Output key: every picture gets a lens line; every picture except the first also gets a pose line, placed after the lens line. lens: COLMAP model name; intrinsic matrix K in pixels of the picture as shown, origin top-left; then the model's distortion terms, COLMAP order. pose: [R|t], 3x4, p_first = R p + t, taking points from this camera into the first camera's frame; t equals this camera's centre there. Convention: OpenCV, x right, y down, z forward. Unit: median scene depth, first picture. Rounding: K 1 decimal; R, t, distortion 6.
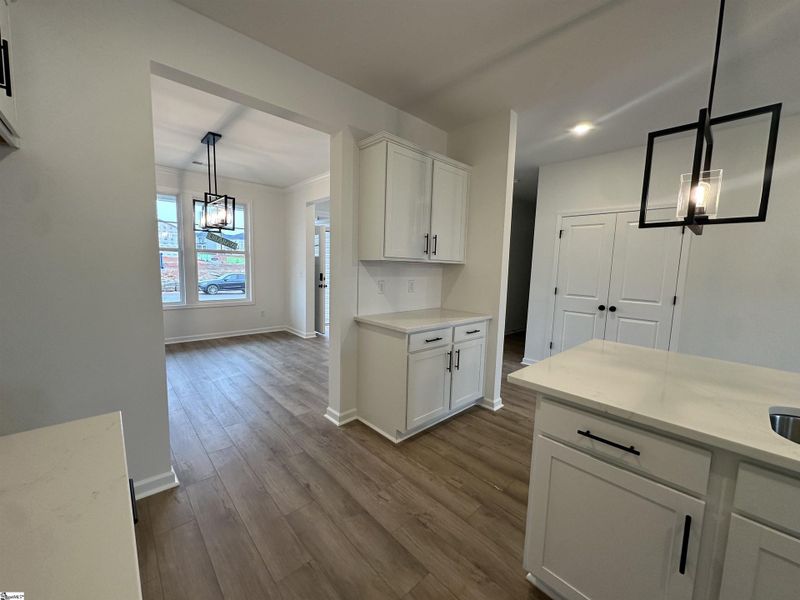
lens RADIAL K [[319.2, 0, 395.4], [0, 319.2, 297.9], [0, 0, 1]] dist [-0.005010, 0.001347]
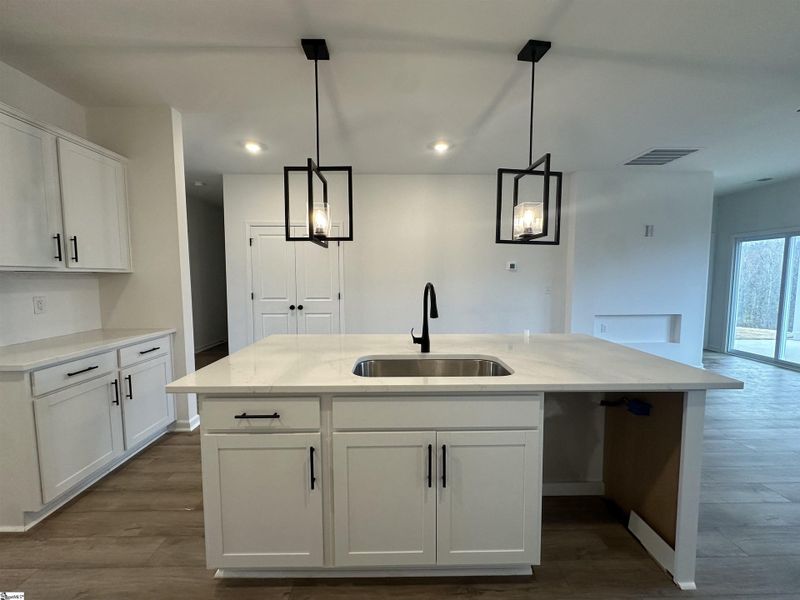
lens RADIAL K [[319.2, 0, 397.5], [0, 319.2, 297.7], [0, 0, 1]] dist [-0.005010, 0.001347]
pose [[0.660947, -0.082869, 0.745843, 0.065090], [0.098704, 0.994849, 0.023067, 0.011998], [-0.743913, 0.058372, 0.665723, -0.098602]]
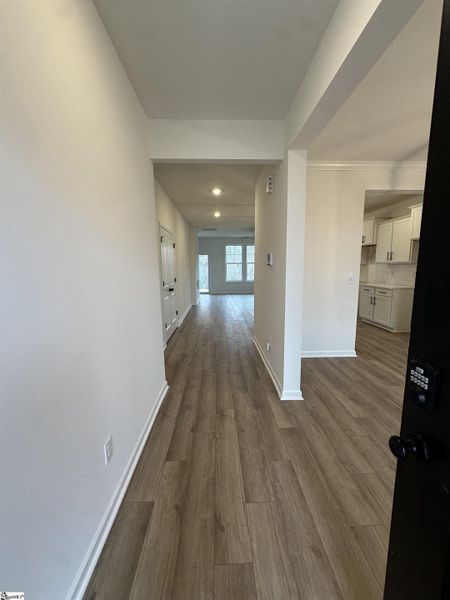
lens RADIAL K [[239.4, 0, 223.9], [0, 239.4, 298.5], [0, 0, 1]] dist [-0.005010, 0.001347]
pose [[-0.762401, -0.105858, 0.638388, -0.304883], [0.062580, 0.969843, 0.235558, -0.182728], [-0.644072, 0.219540, -0.732785, 1.535726]]
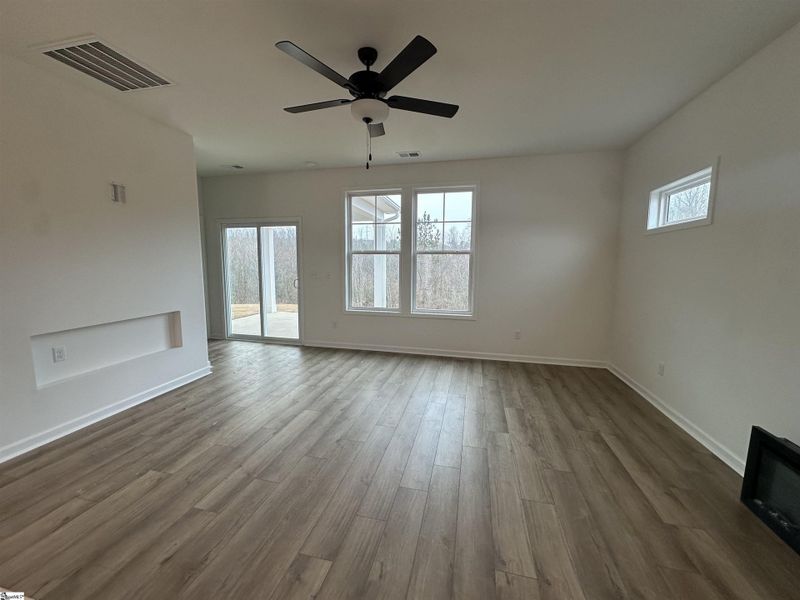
lens RADIAL K [[319.2, 0, 398.0], [0, 319.2, 299.0], [0, 0, 1]] dist [-0.005010, 0.001347]
pose [[-0.561864, -0.128813, 0.817139, 0.459053], [0.064748, 0.977923, 0.198680, 0.024981], [-0.824691, 0.164539, -0.541120, -0.117697]]
